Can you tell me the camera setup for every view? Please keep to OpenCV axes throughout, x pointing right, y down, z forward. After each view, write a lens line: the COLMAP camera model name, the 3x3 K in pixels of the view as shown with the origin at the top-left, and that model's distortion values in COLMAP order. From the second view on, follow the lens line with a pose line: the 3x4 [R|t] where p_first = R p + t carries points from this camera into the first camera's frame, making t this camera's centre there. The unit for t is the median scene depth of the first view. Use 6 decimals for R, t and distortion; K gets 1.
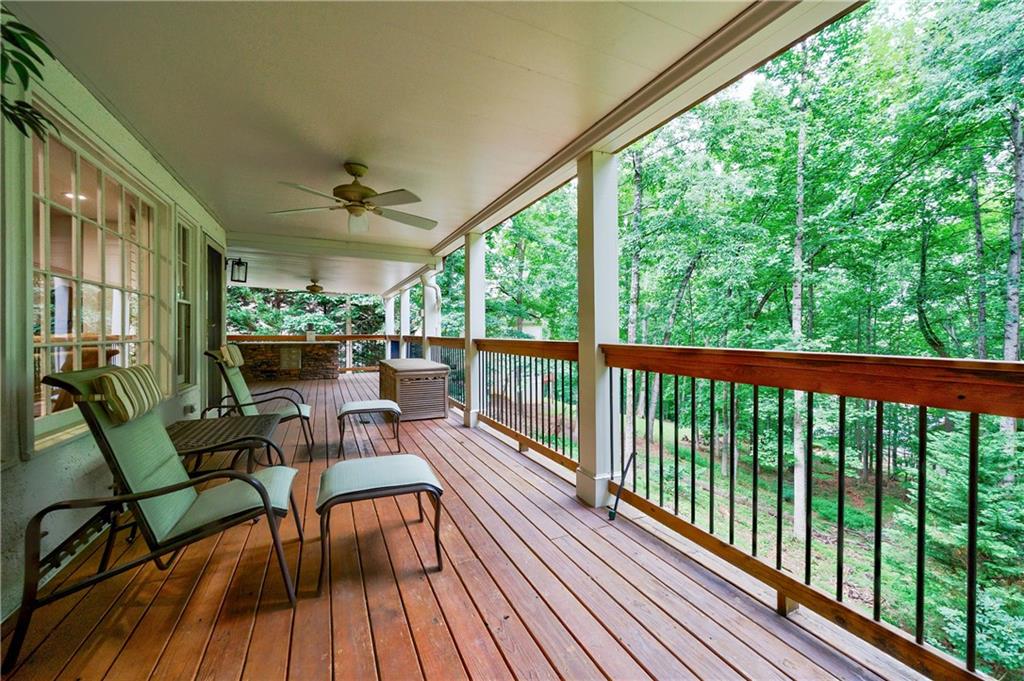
lens RADIAL K [[426.8, 0, 510.1], [0, 426.8, 335.8], [0, 0, 1]] dist [0.000473, 0.000008]
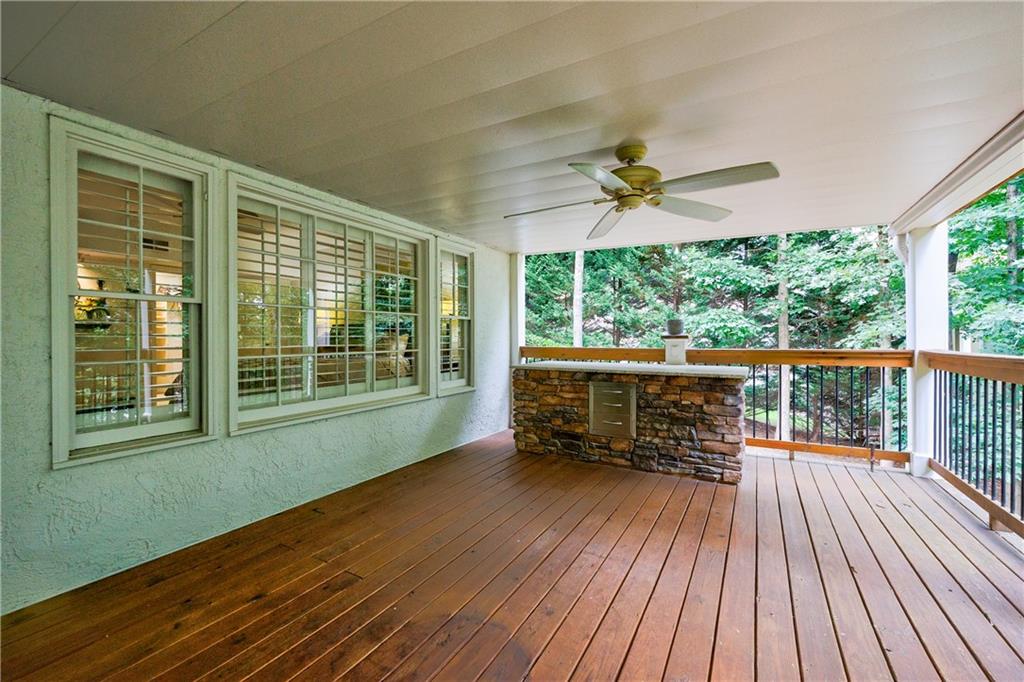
lens RADIAL K [[426.8, 0, 510.1], [0, 426.8, 336.3], [0, 0, 1]] dist [0.000473, 0.000008]
pose [[0.593519, 0.000863, -0.804820, -0.254817], [-0.009287, 0.999940, -0.005776, -0.011311], [0.804767, 0.010903, 0.593491, 0.697012]]
